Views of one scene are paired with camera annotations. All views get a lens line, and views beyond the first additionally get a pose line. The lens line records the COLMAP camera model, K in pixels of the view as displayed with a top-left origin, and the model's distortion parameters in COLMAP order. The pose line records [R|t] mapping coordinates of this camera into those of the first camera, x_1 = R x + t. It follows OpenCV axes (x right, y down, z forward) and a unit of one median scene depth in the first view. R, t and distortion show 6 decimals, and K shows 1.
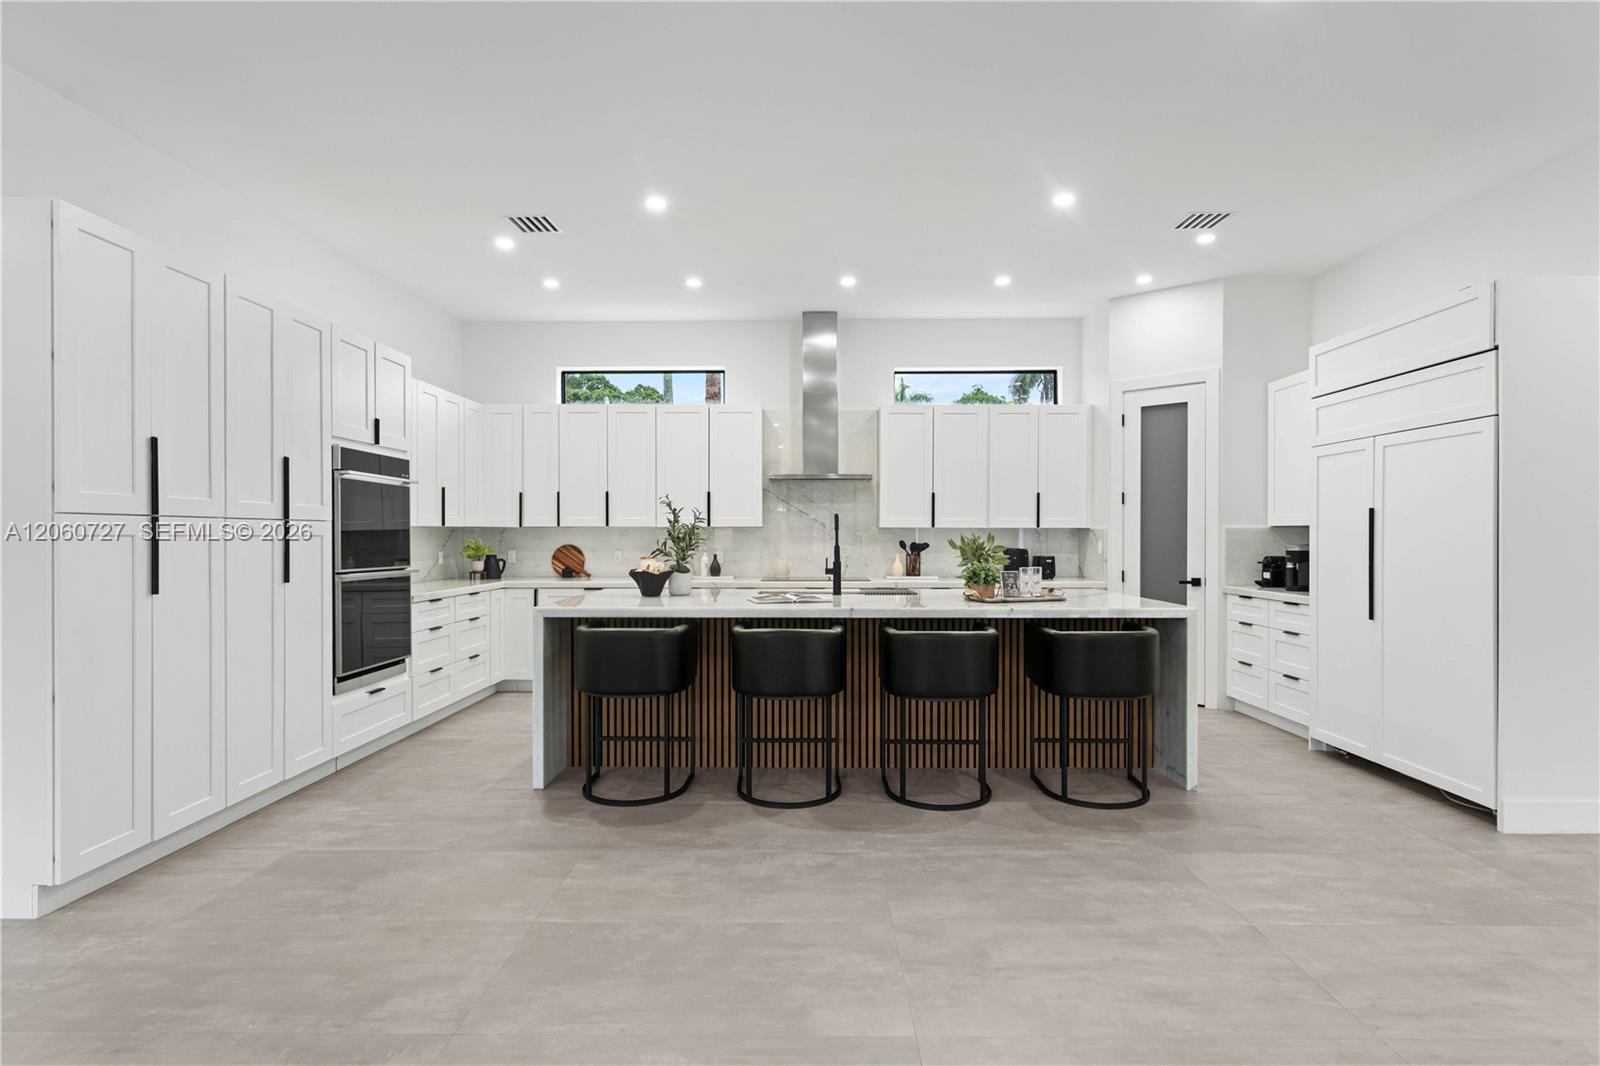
lens RADIAL K [[793.7, 0, 800.0], [0, 793.7, 533.0], [0, 0, 1]] dist [-0.001744, -0.000396]
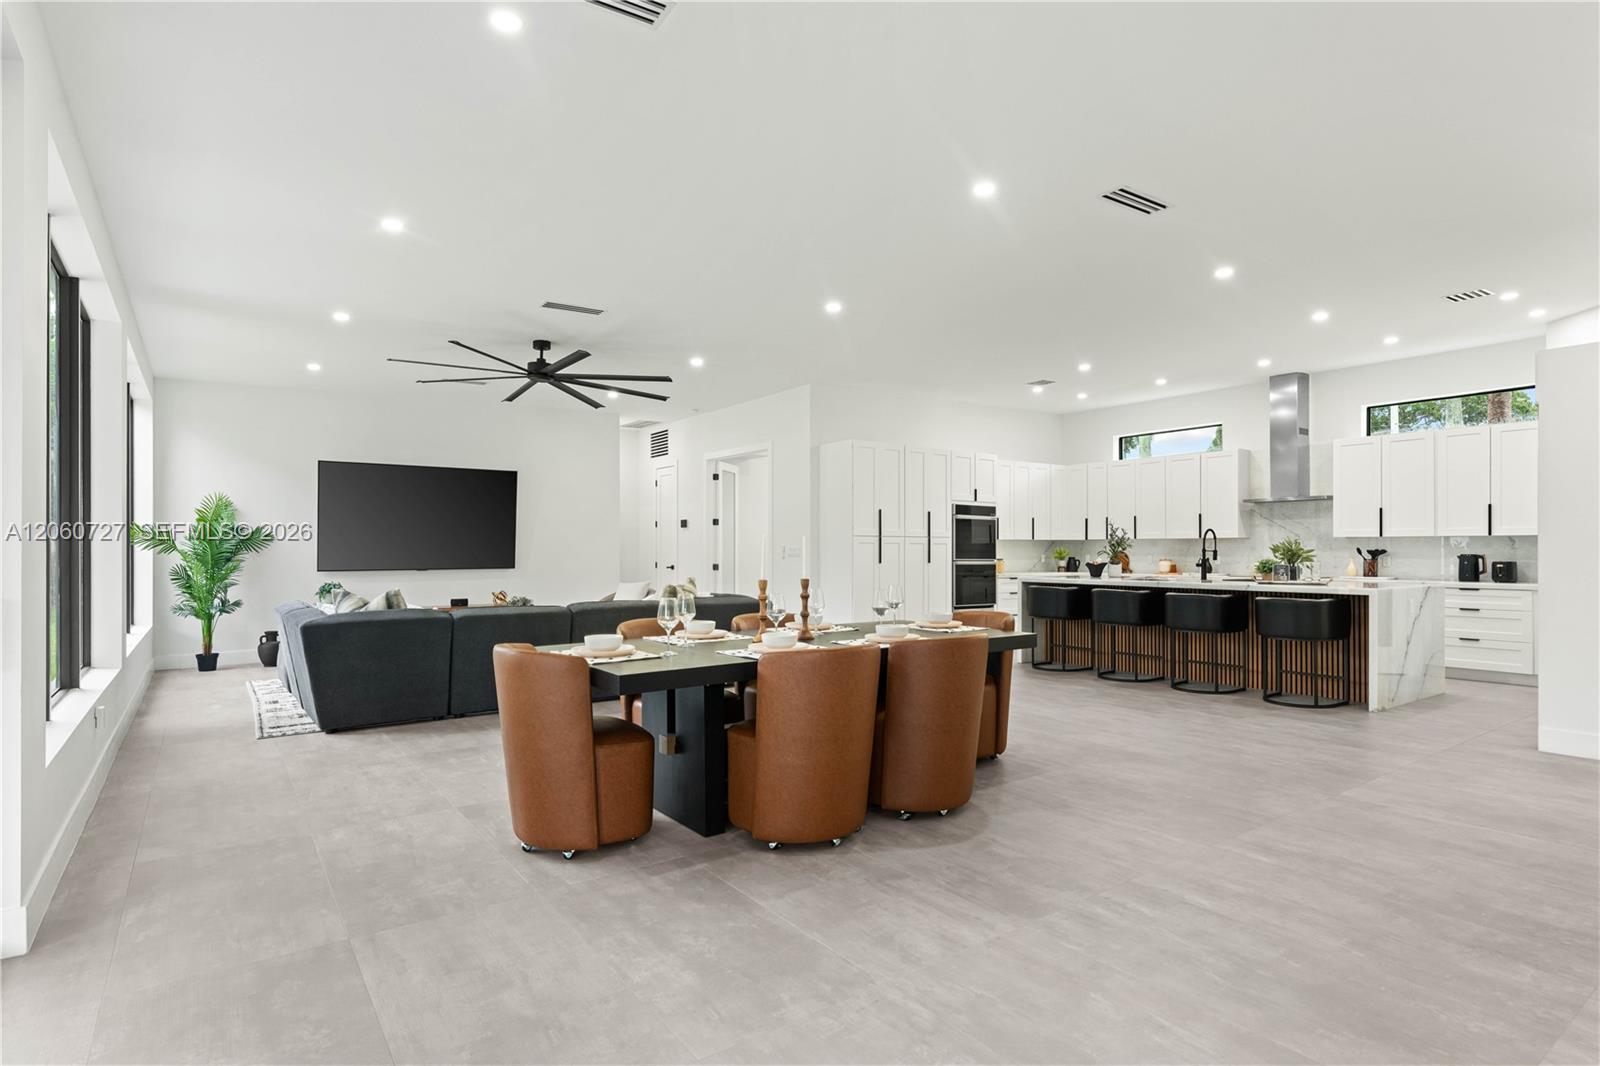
lens RADIAL K [[819.9, 0, 806.6], [0, 819.9, 544.8], [0, 0, 1]] dist [-0.004877, -0.000386]
pose [[0.597580, -0.005279, -0.801792, 1.002611], [0.001089, 0.999983, -0.005772, 0.018080], [0.801809, 0.002576, 0.597575, -0.708884]]
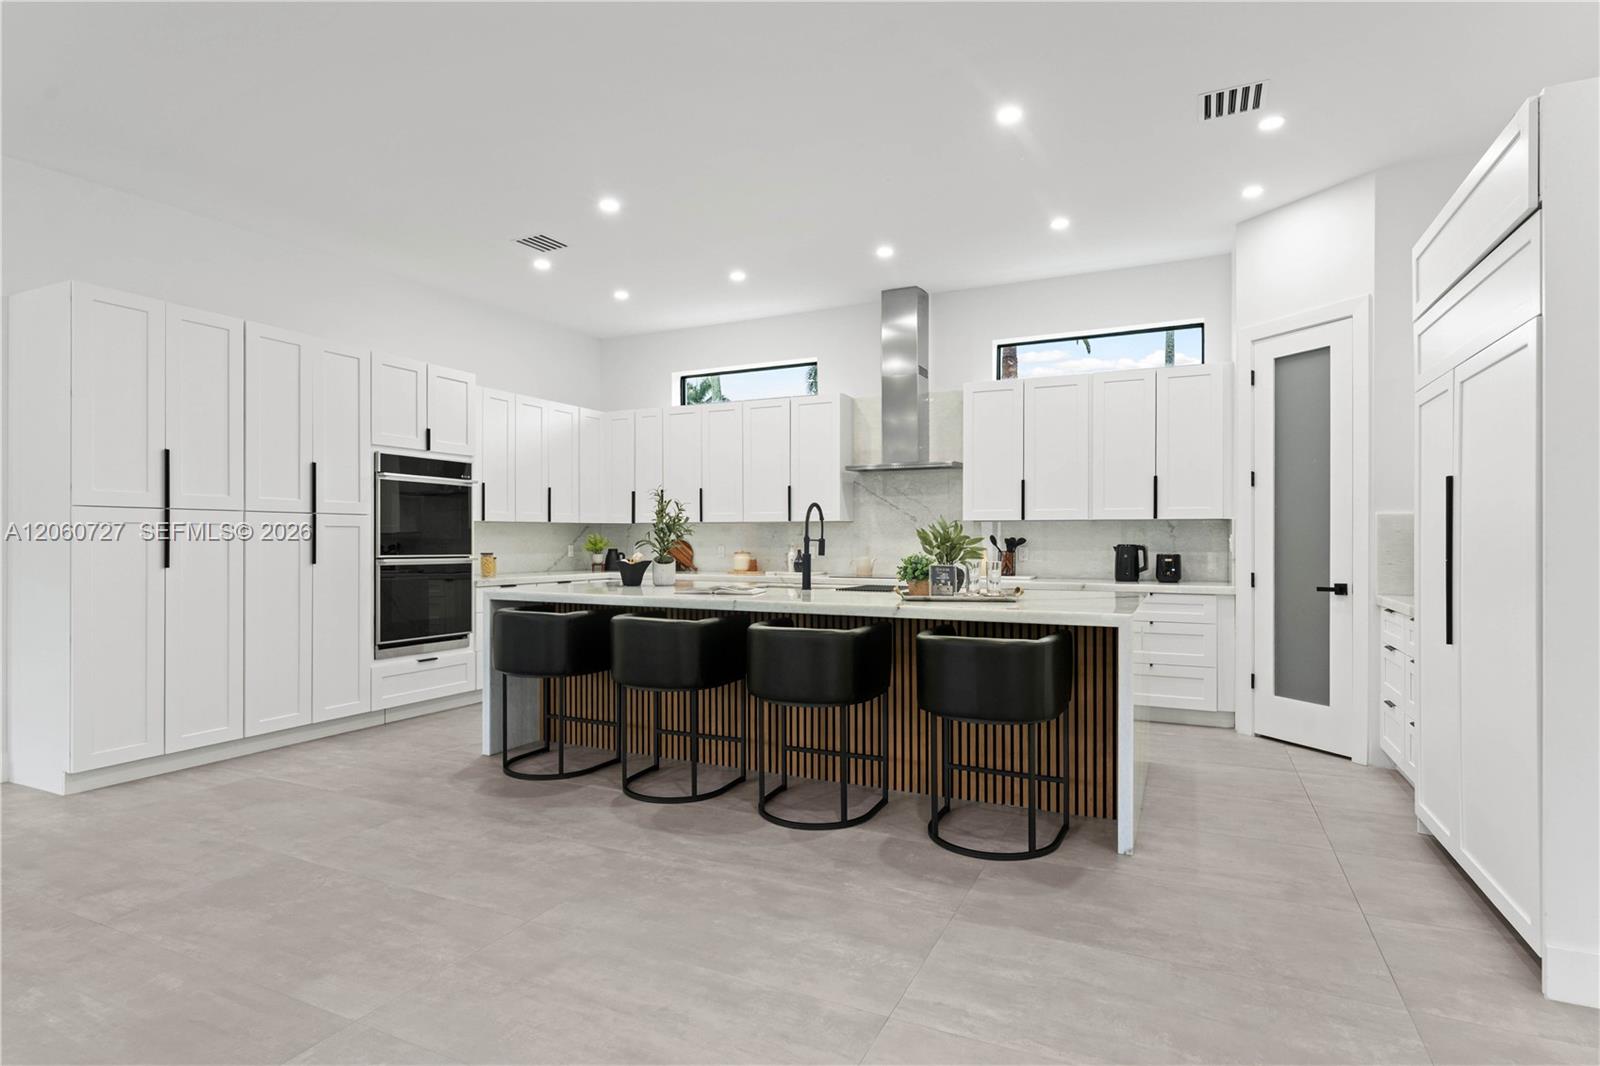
lens RADIAL K [[806.7, 0, 803.5], [0, 806.7, 534.3], [0, 0, 1]] dist [-0.001085, -0.000213]
pose [[0.907558, -0.002177, -0.419921, 0.495839], [0.000508, 0.999992, -0.004086, 0.018857], [0.419927, 0.003495, 0.907551, 0.153818]]
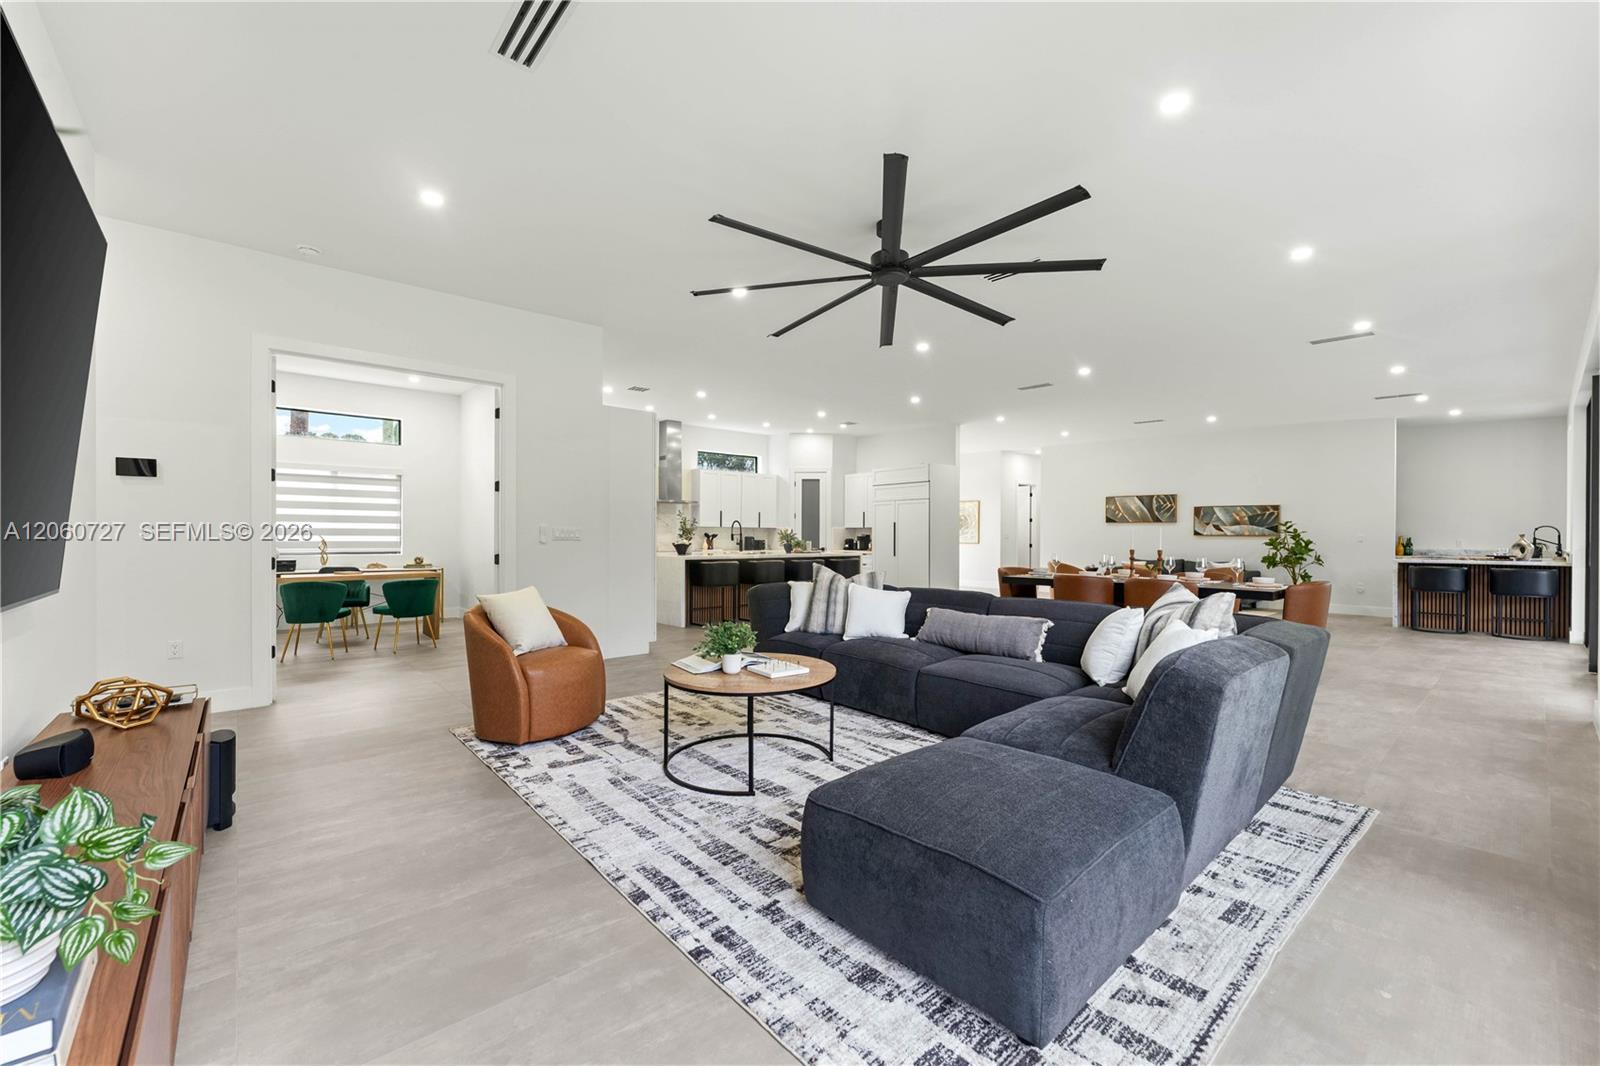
lens RADIAL K [[646.2, 0, 806.2], [0, 646.2, 535.5], [0, 0, 1]] dist [0.000970, 0.000151]
pose [[0.743666, 0.004575, 0.668536, -1.311887], [-0.005417, 0.999985, -0.000817, 0.026331], [-0.668529, -0.003014, 0.743680, -0.731945]]
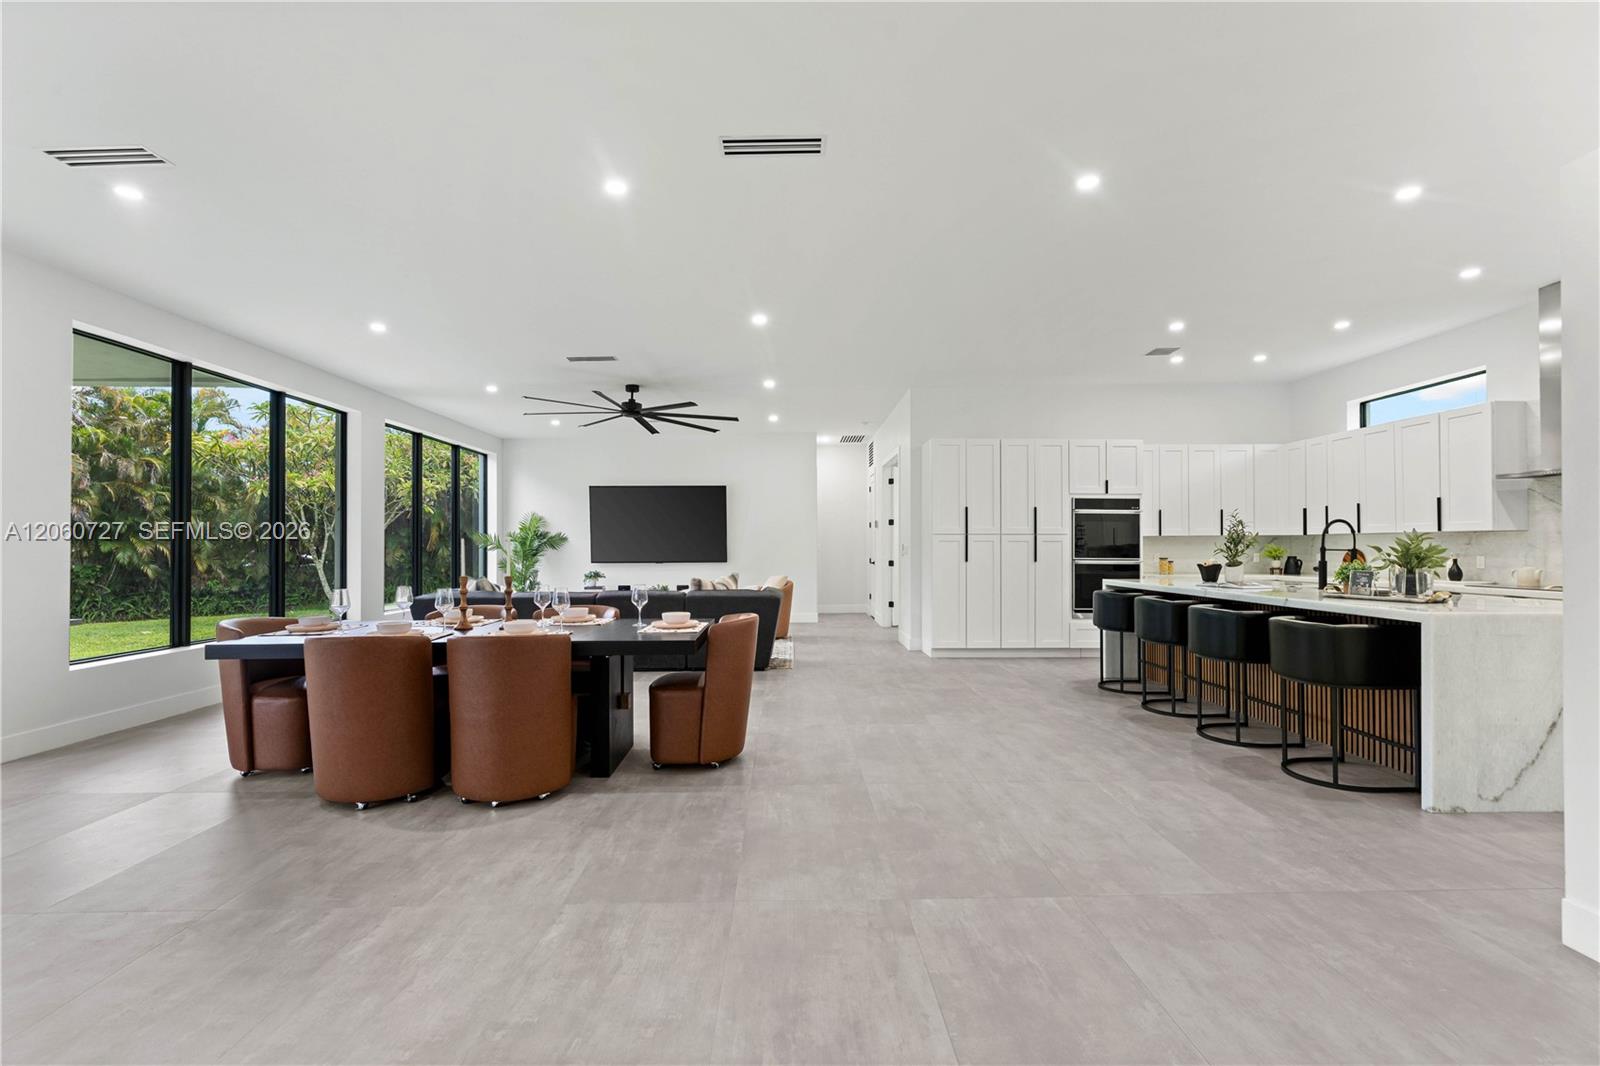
lens RADIAL K [[702.9, 0, 807.3], [0, 702.9, 542.1], [0, 0, 1]] dist [-0.003083, -0.000686]
pose [[0.035616, -0.006549, -0.999344, 1.177810], [0.003021, 0.999975, -0.006445, 0.014099], [0.999361, -0.002790, 0.035635, 0.231357]]
